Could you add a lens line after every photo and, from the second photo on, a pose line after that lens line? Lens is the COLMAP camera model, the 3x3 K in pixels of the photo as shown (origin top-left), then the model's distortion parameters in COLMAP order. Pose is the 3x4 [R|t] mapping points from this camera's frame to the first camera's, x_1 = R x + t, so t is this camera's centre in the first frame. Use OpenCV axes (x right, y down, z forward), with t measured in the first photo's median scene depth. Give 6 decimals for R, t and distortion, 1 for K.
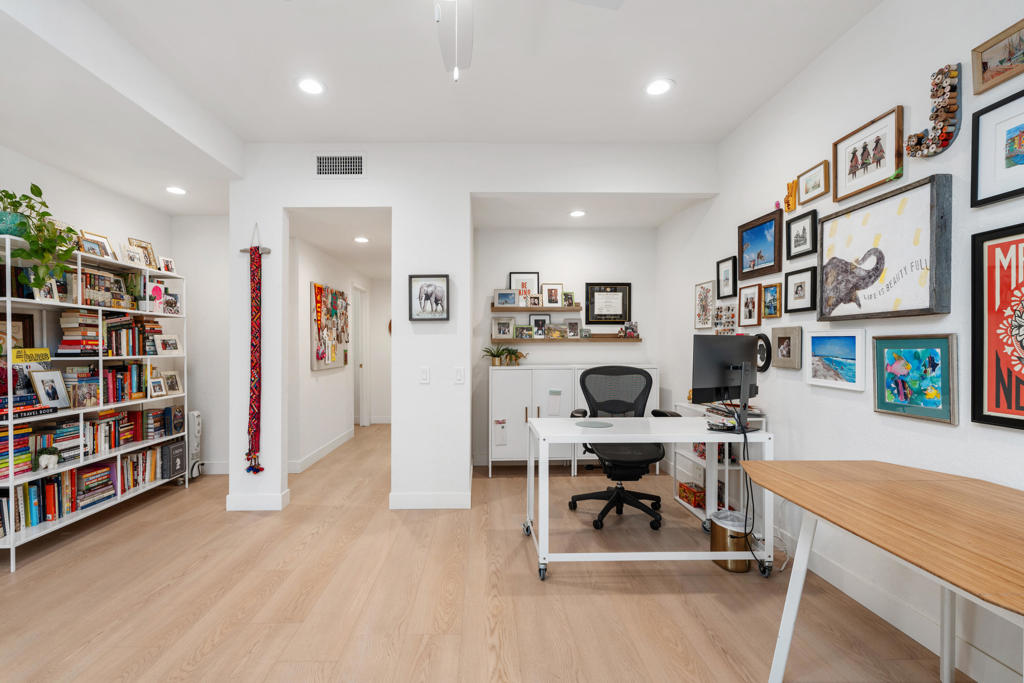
lens RADIAL K [[468.1, 0, 507.8], [0, 468.1, 348.6], [0, 0, 1]] dist [-0.000162, 0.000543]
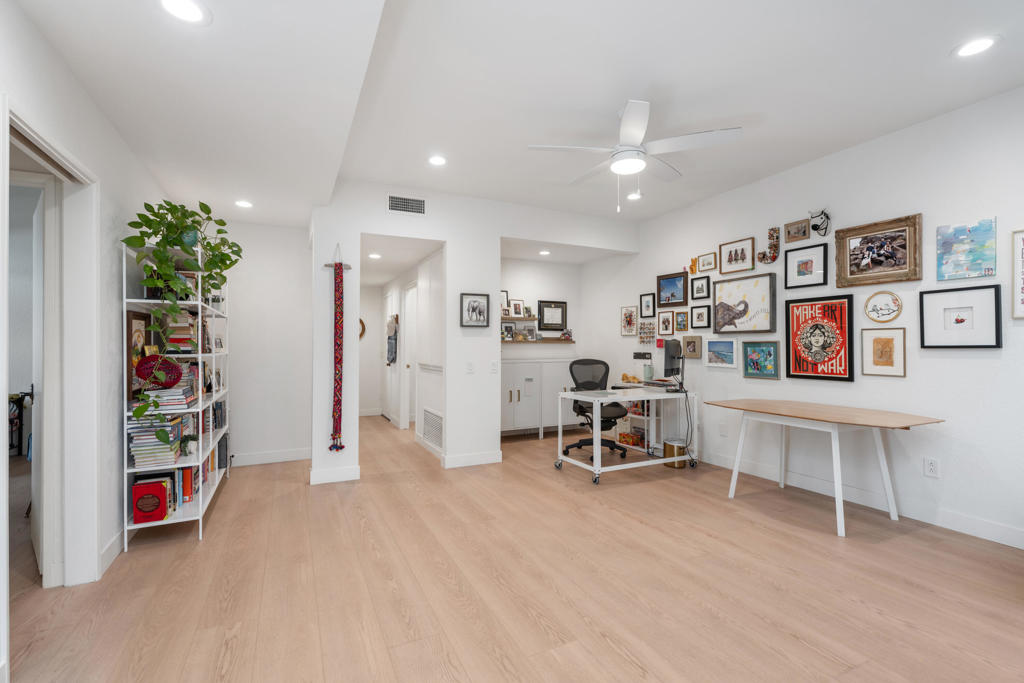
lens RADIAL K [[468.1, 0, 514.8], [0, 468.1, 340.6], [0, 0, 1]] dist [-0.000162, 0.000543]
pose [[0.902370, 0.008952, 0.430869, -0.794860], [-0.000779, 0.999816, -0.019142, 0.007471], [-0.430961, 0.016938, 0.902212, -0.350356]]
